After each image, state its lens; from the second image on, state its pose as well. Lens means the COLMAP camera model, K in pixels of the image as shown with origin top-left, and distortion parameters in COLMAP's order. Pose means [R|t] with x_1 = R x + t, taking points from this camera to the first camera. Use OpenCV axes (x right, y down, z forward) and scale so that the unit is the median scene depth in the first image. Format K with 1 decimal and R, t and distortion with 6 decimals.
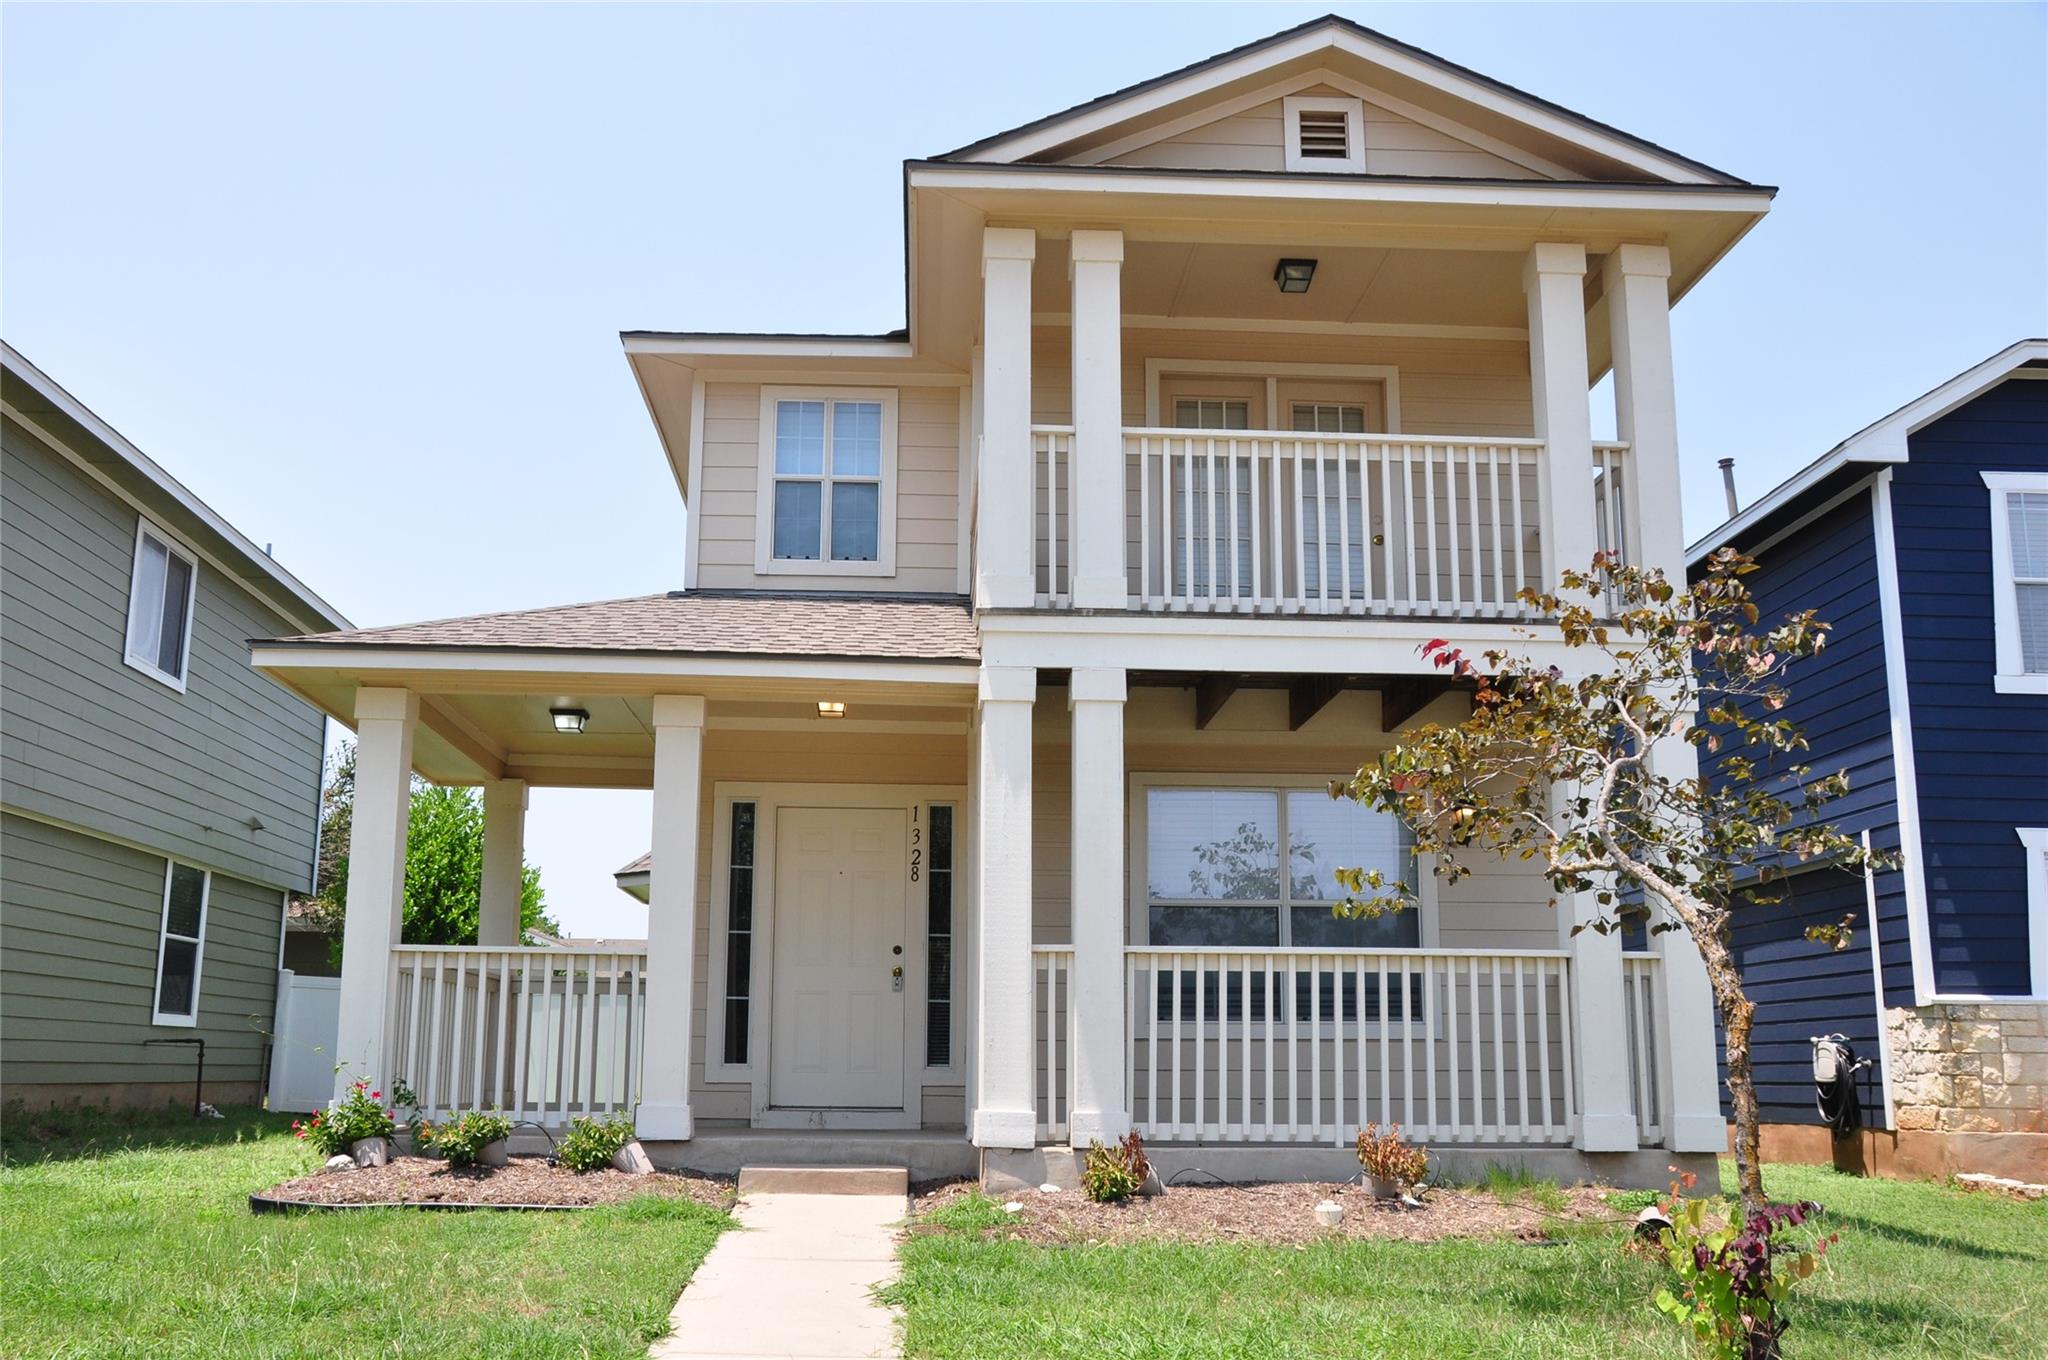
lens RADIAL K [[1879.6, 0, 1021.4], [0, 1879.6, 687.2], [0, 0, 1]] dist [-0.015191, 0.000000]
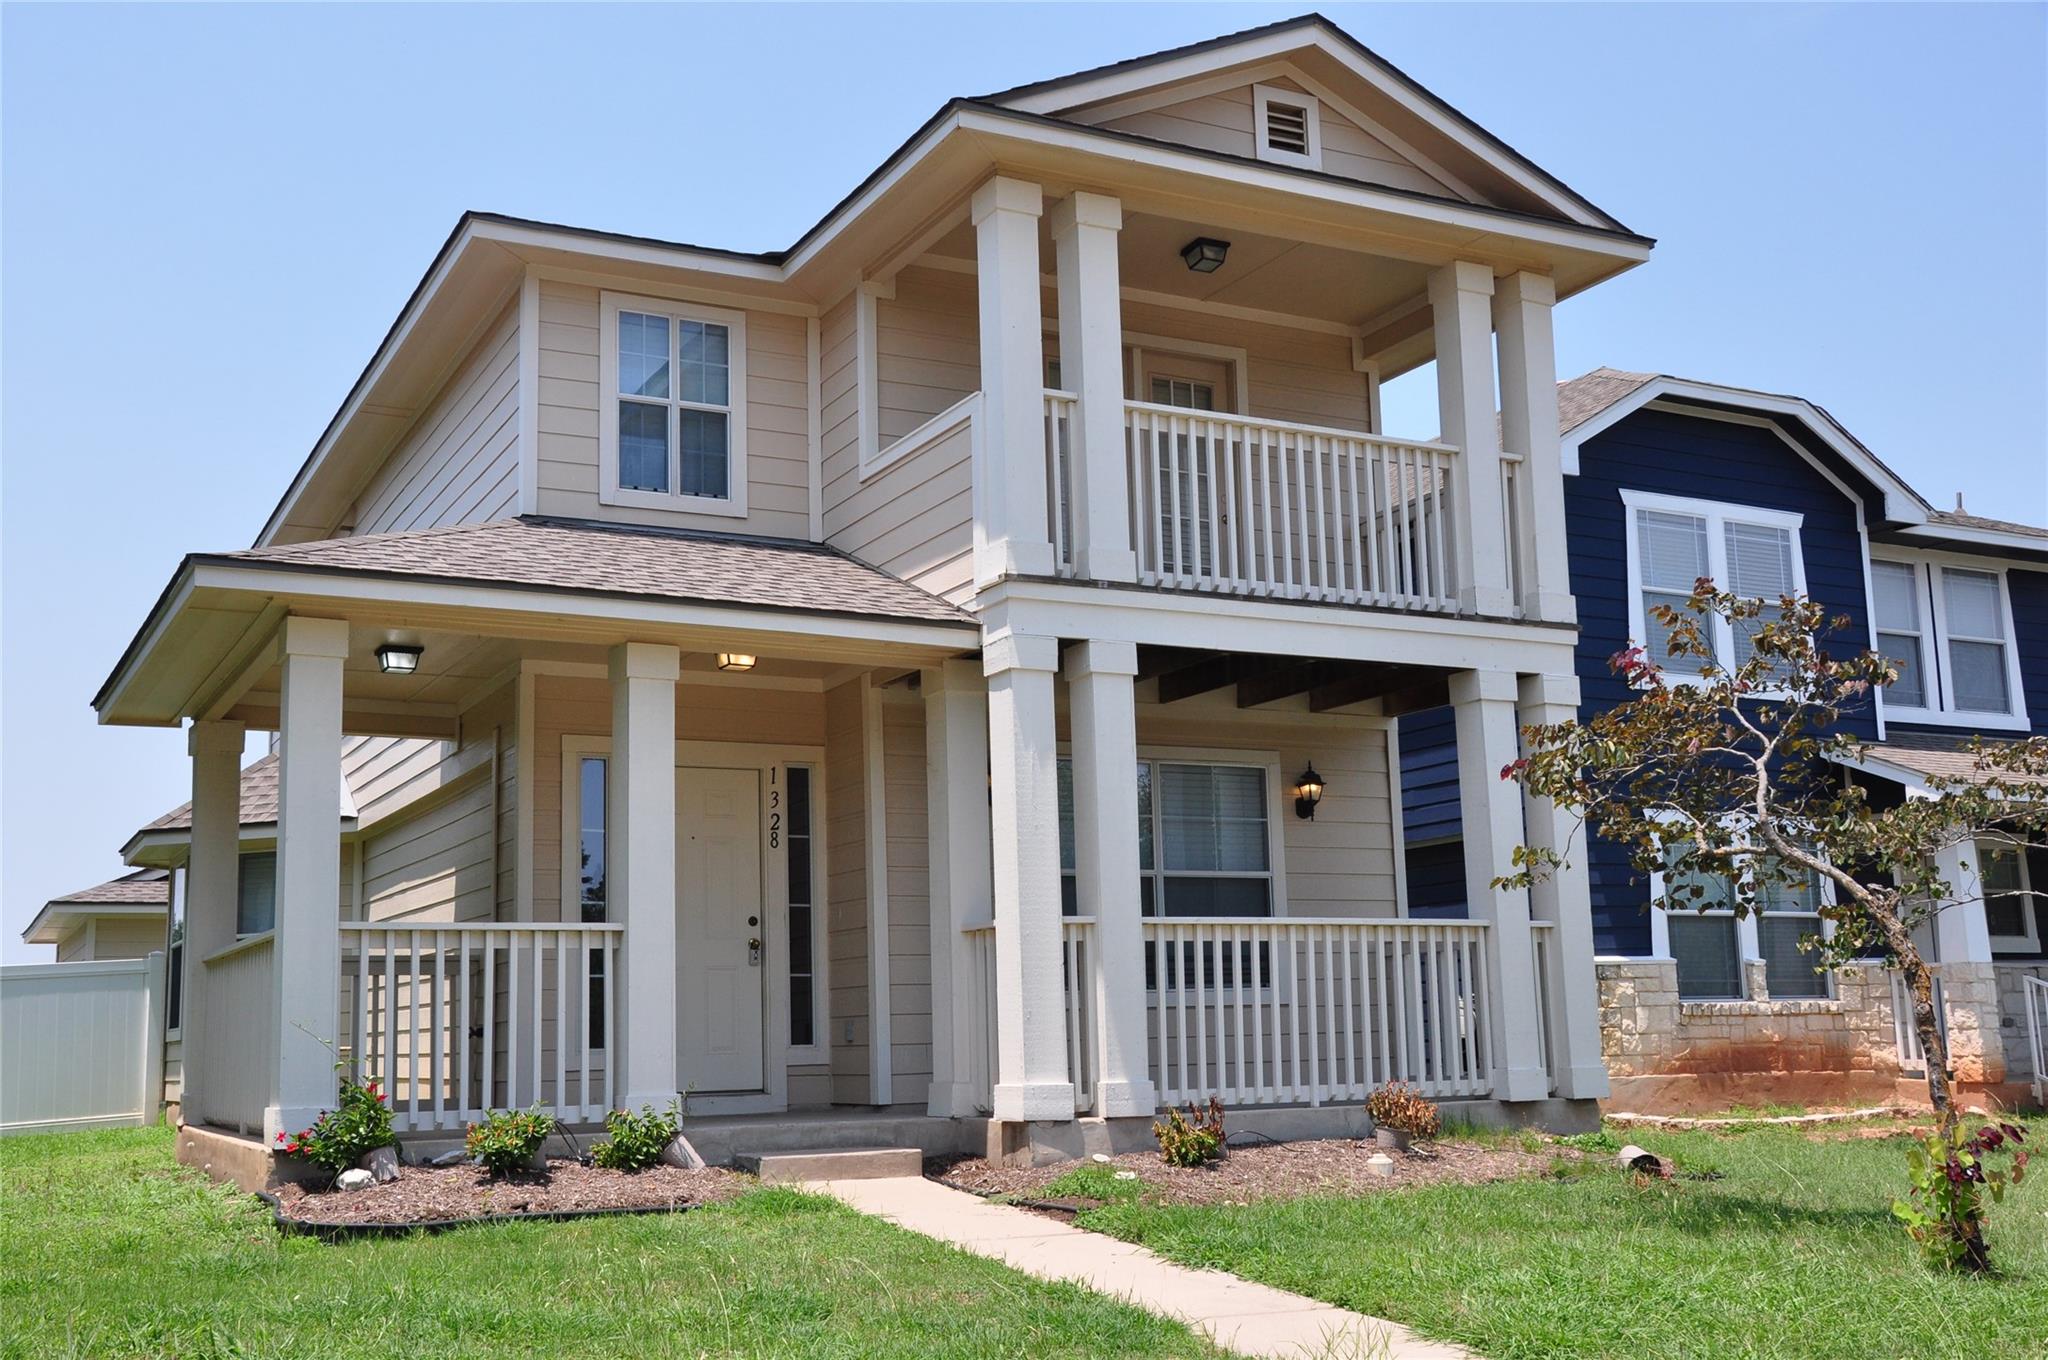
lens RADIAL K [[2118.5, 0, 1025.6], [0, 2118.5, 685.1], [0, 0, 1]] dist [0.038065, 0.000000]
pose [[0.904798, 0.040488, 0.423912, -0.452508], [-0.054448, 0.998299, 0.020868, -0.007257], [-0.422346, -0.041962, 0.905463, -0.003568]]
